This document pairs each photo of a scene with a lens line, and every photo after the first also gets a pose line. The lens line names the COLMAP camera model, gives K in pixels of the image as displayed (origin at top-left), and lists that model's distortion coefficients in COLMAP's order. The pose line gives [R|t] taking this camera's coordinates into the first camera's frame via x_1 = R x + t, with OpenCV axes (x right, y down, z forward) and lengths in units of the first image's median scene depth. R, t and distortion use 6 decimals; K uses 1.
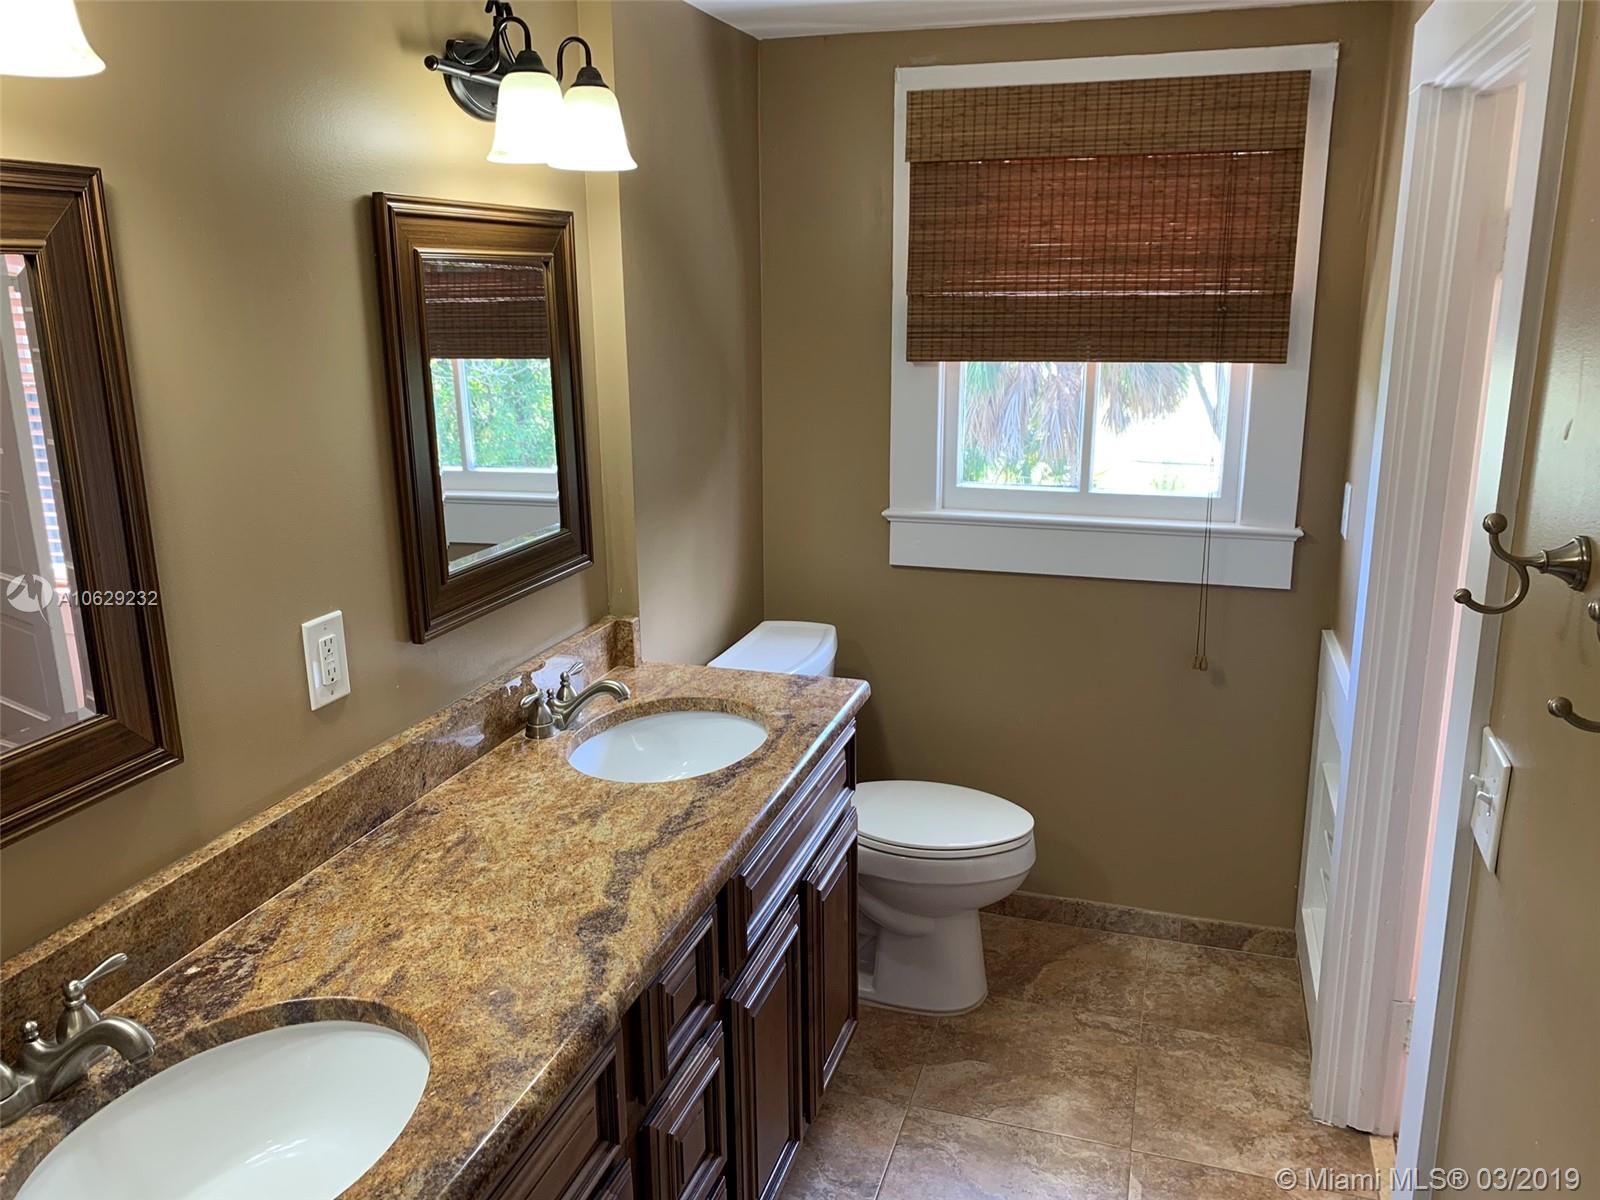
lens RADIAL K [[1224.4, 0, 802.6], [0, 1224.4, 598.9], [0, 0, 1]] dist [0.000936, -0.002430]
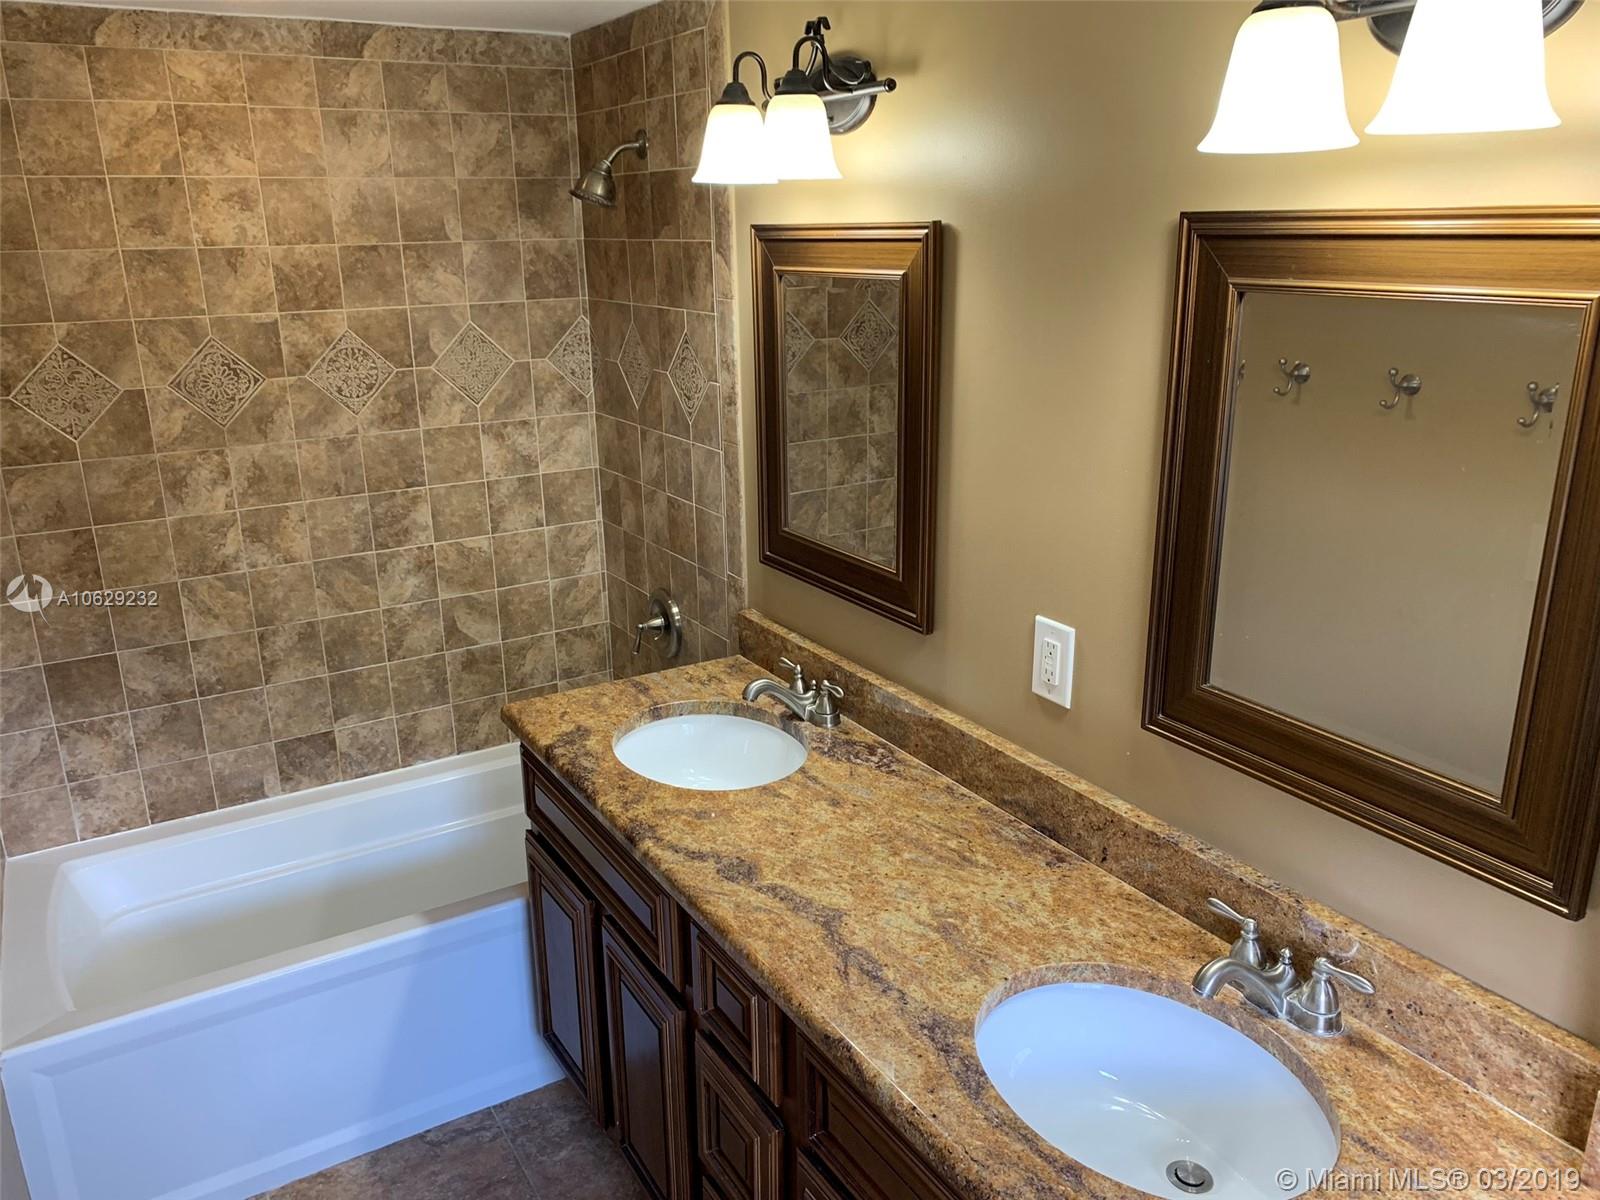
lens RADIAL K [[1224.4, 0, 802.9], [0, 1224.4, 600.3], [0, 0, 1]] dist [0.000936, -0.002430]
pose [[-0.665425, 0.239017, -0.707164, 0.495981], [-0.166446, 0.875989, 0.452701, -0.442915], [0.727671, 0.418943, -0.543122, 1.400247]]
